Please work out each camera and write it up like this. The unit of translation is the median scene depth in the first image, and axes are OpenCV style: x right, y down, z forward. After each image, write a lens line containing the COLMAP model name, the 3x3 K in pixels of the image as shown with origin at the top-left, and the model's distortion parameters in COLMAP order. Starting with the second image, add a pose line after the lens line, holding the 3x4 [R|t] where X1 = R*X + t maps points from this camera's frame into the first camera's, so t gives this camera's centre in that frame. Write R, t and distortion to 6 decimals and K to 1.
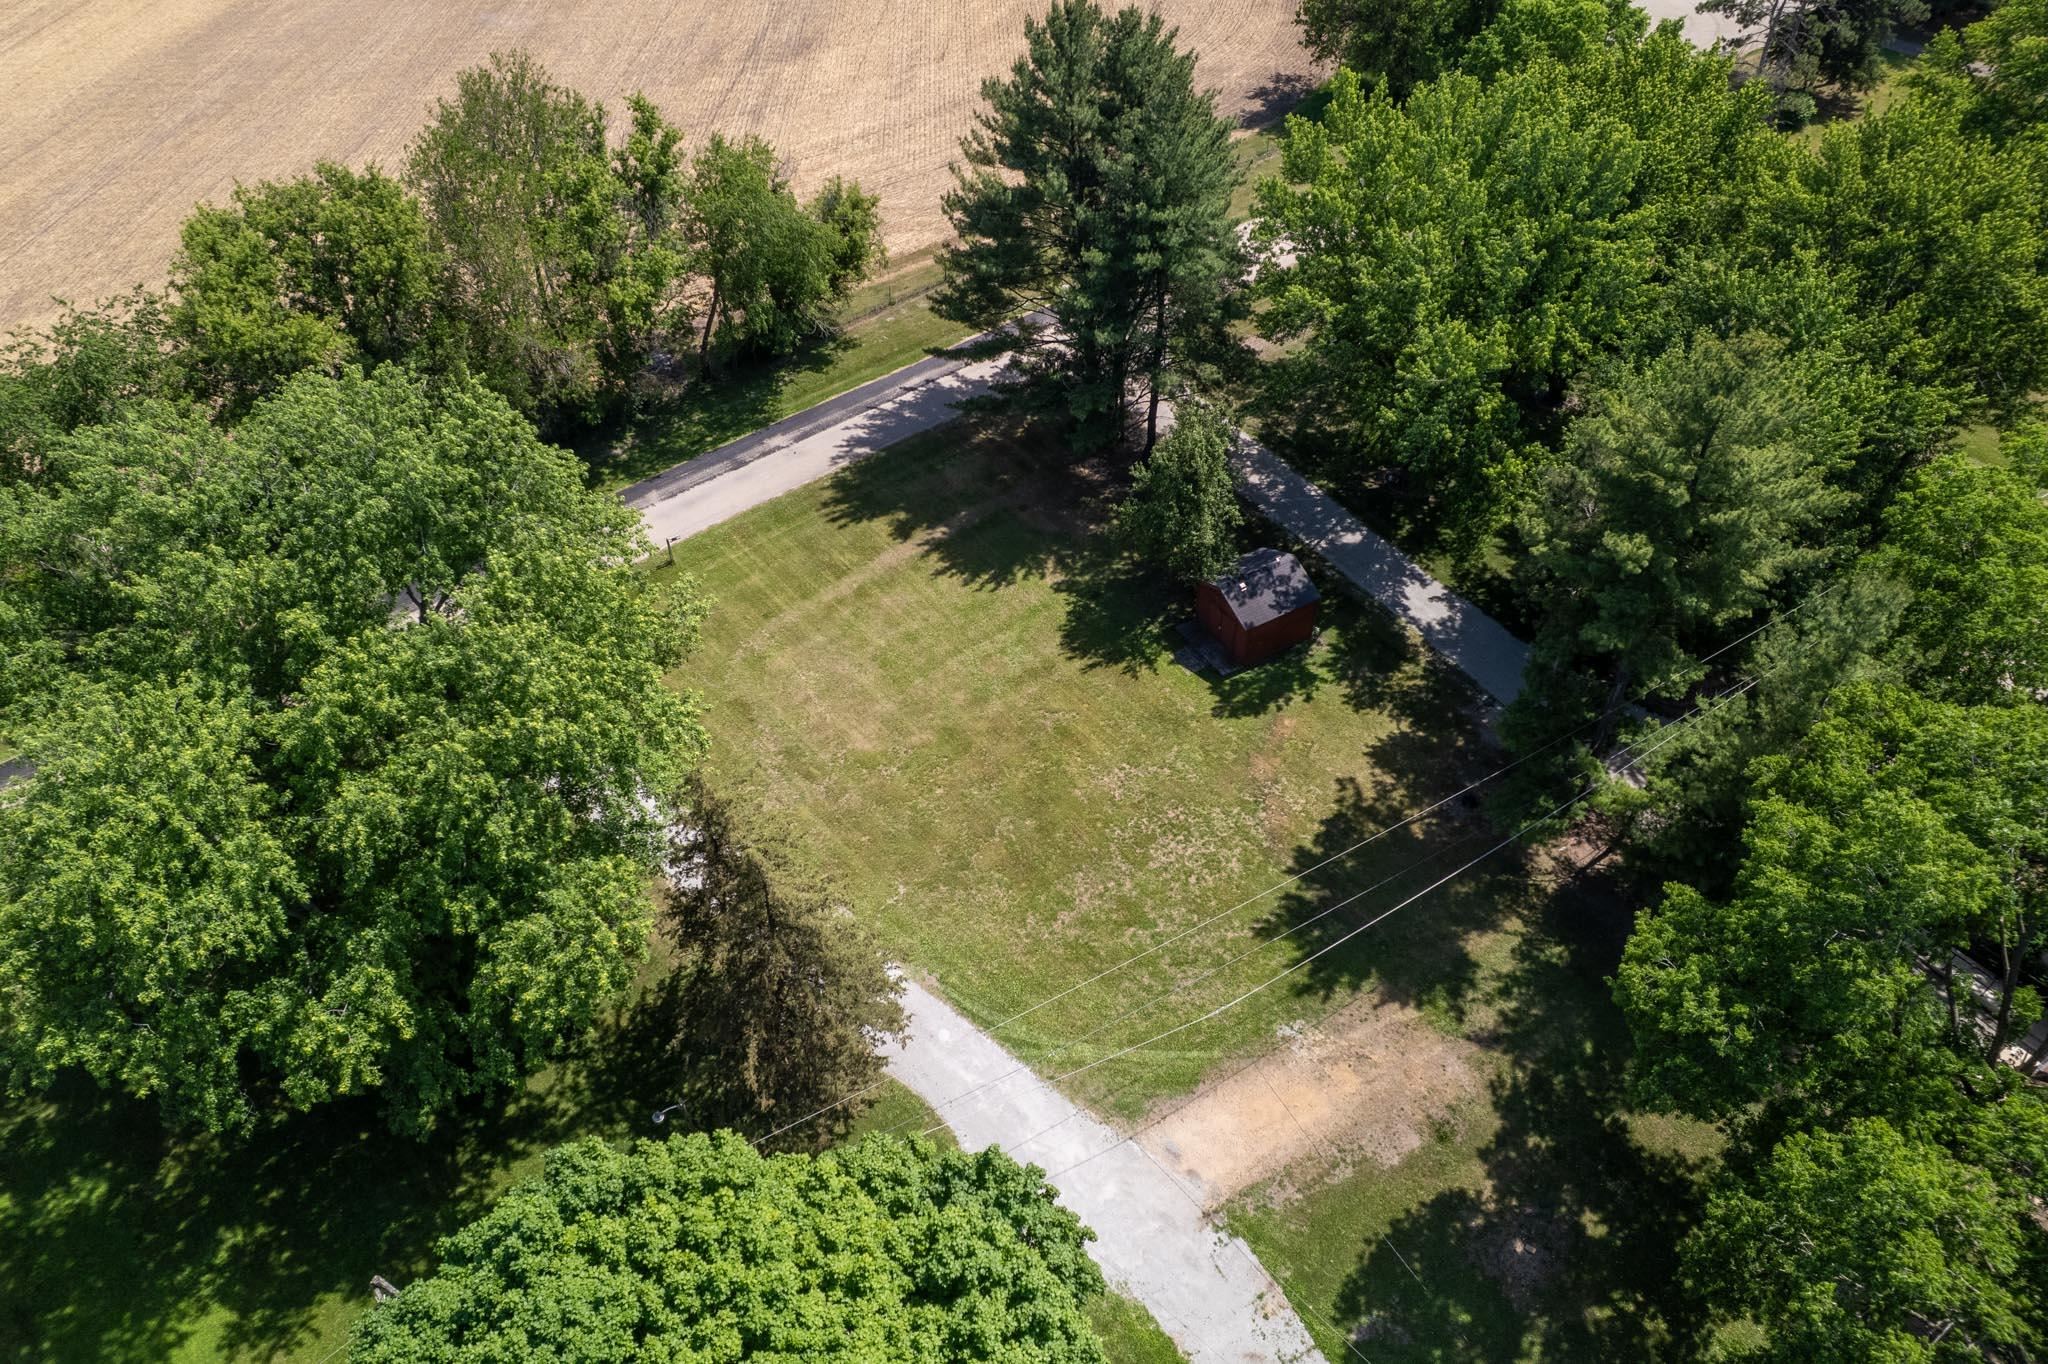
lens RADIAL K [[1129.7, 0, 1024.0], [0, 1129.7, 682.0], [0, 0, 1]] dist [-0.045880, -0.000004]
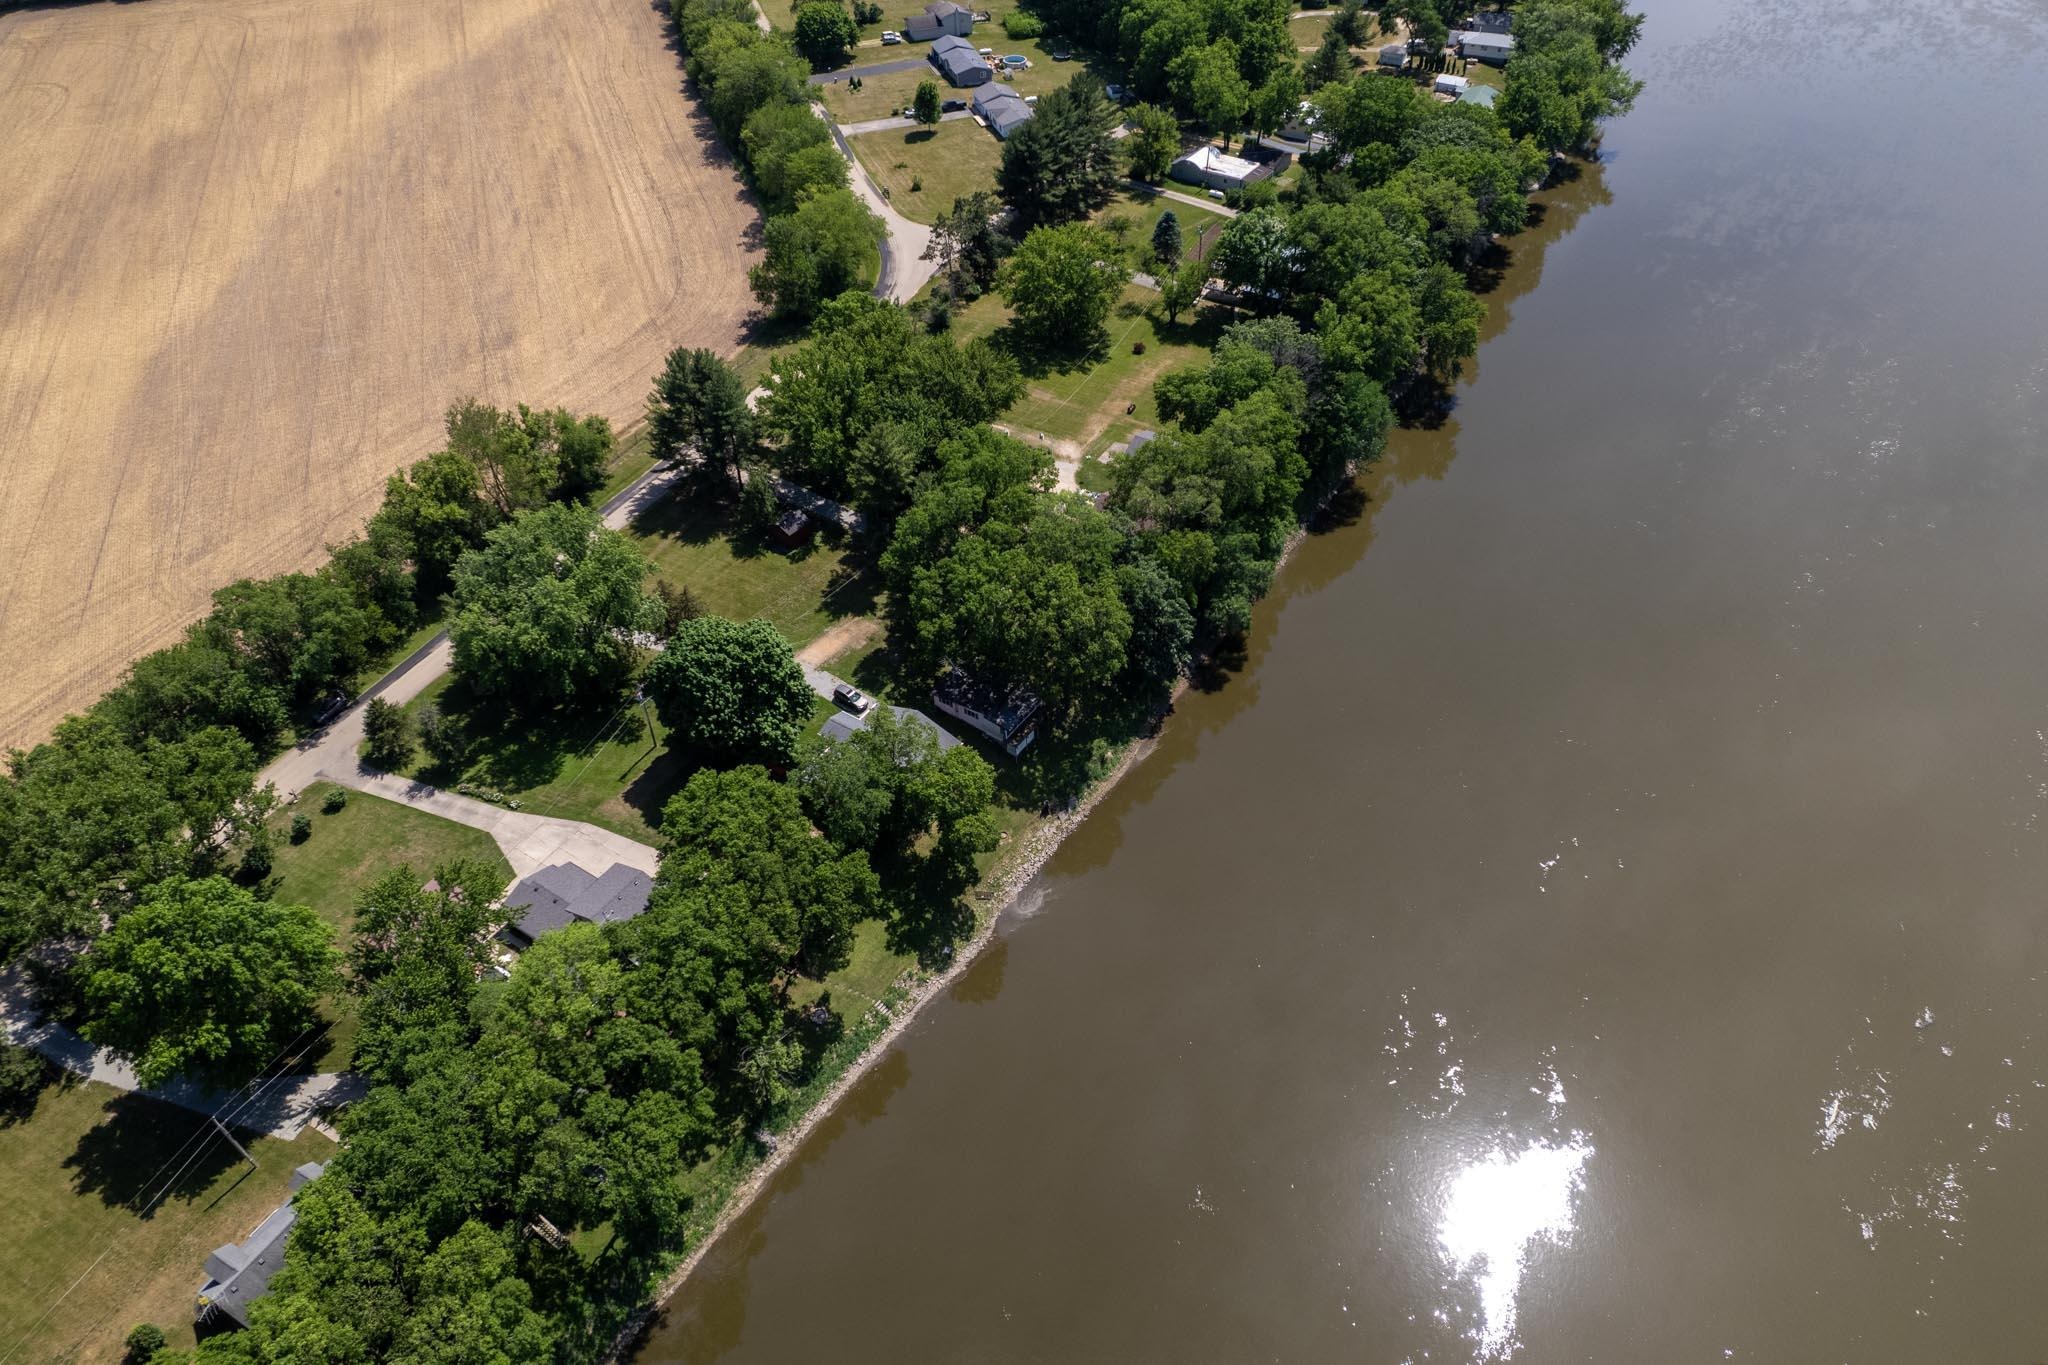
lens RADIAL K [[1129.7, 0, 1024.0], [0, 1129.7, 682.5], [0, 0, 1]] dist [-0.045880, -0.000004]
pose [[0.907659, -0.270868, 0.320601, -0.308861], [0.286375, 0.958117, -0.001271, 0.504512], [-0.306829, 0.092966, 0.947213, -1.999857]]
